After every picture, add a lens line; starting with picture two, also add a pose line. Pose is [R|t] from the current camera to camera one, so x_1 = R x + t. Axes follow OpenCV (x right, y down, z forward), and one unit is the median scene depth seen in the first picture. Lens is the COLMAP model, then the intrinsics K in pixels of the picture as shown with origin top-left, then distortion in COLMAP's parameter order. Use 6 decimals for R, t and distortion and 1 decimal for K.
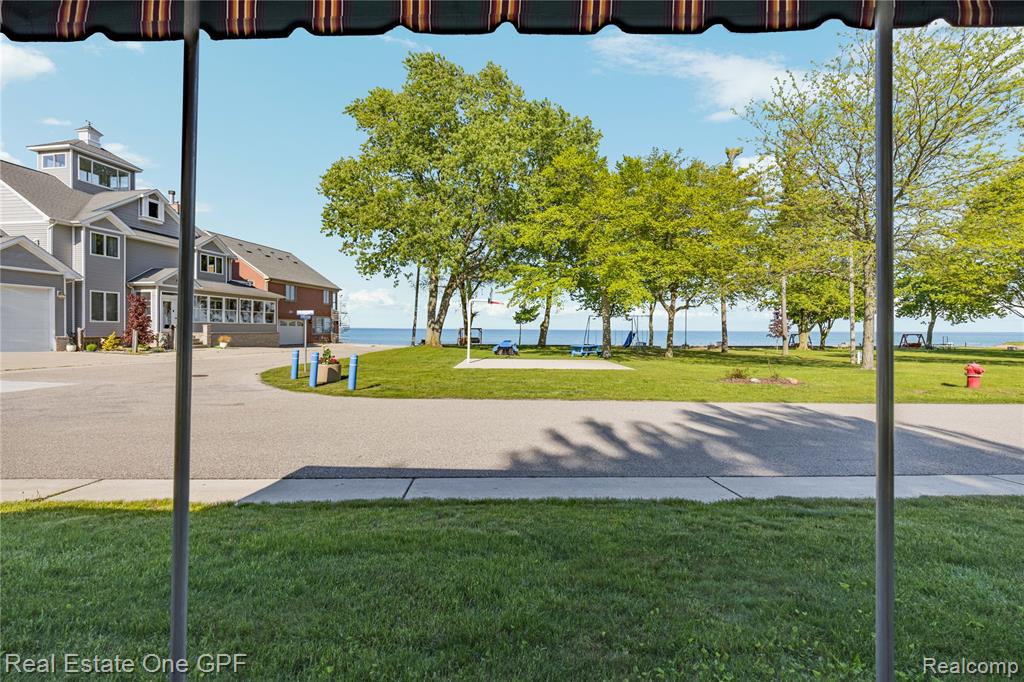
lens RADIAL K [[432.9, 0, 510.5], [0, 432.9, 335.0], [0, 0, 1]] dist [-0.001507, -0.000429]
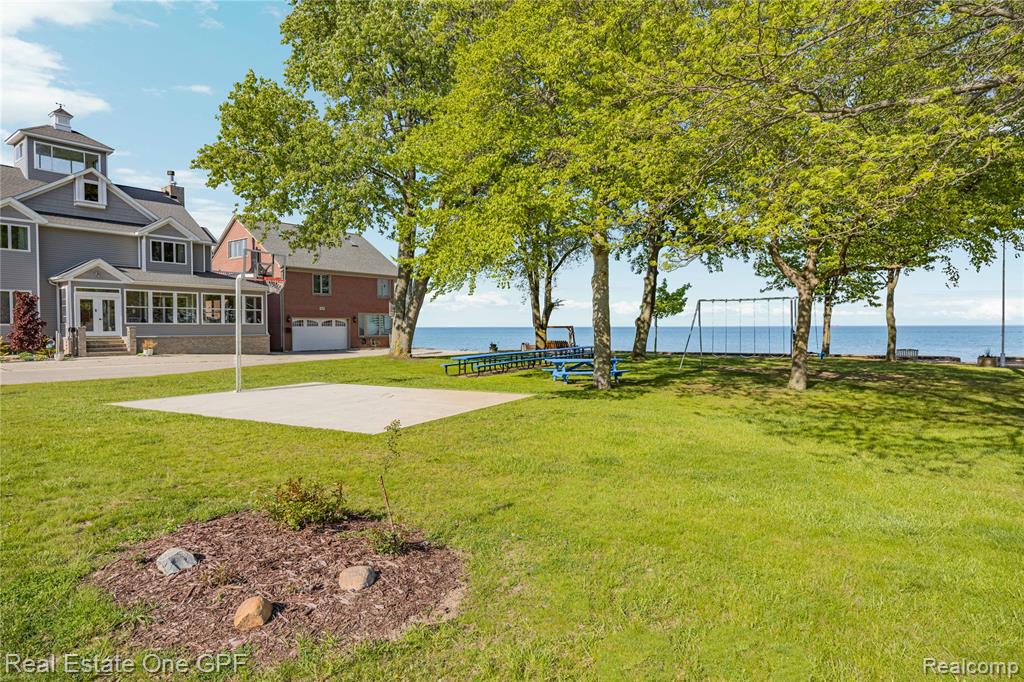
lens RADIAL K [[556.1, 0, 511.8], [0, 556.1, 339.7], [0, 0, 1]] dist [-0.007222, -0.000018]
pose [[0.879989, -0.002532, -0.474987, 0.454703], [0.005495, 0.999973, 0.004850, -0.000760], [0.474962, -0.006878, 0.879979, 0.475548]]
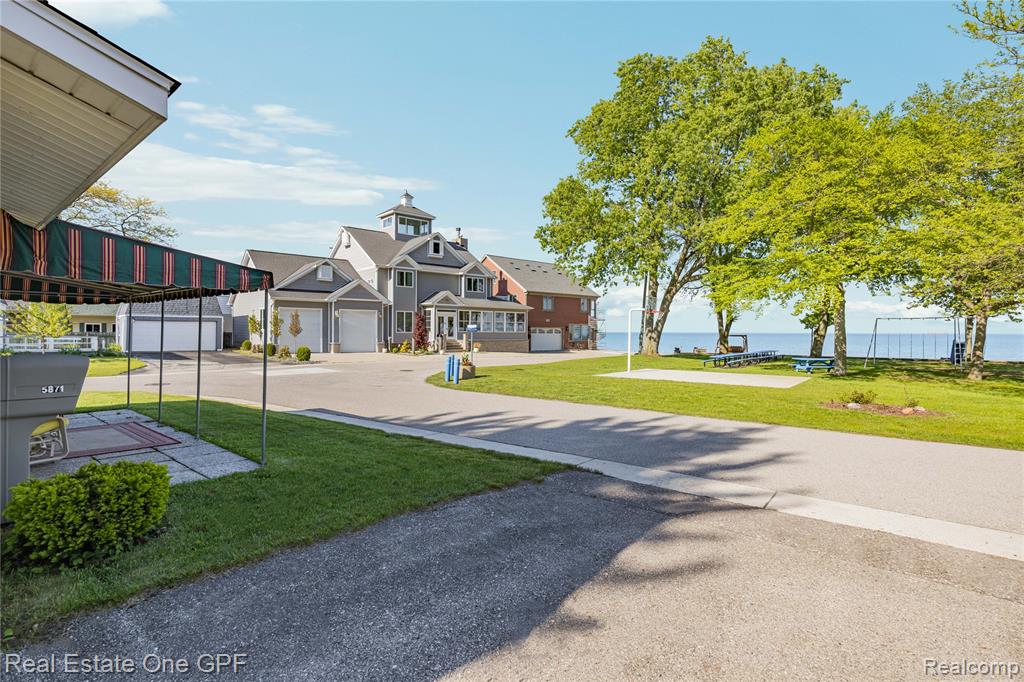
lens RADIAL K [[502.8, 0, 509.7], [0, 502.8, 339.6], [0, 0, 1]] dist [0.003316, -0.000465]
pose [[0.776061, 0.004343, -0.630643, 0.359506], [-0.006392, 0.999979, -0.000979, -0.007094], [0.630625, 0.004791, 0.776073, -0.065511]]
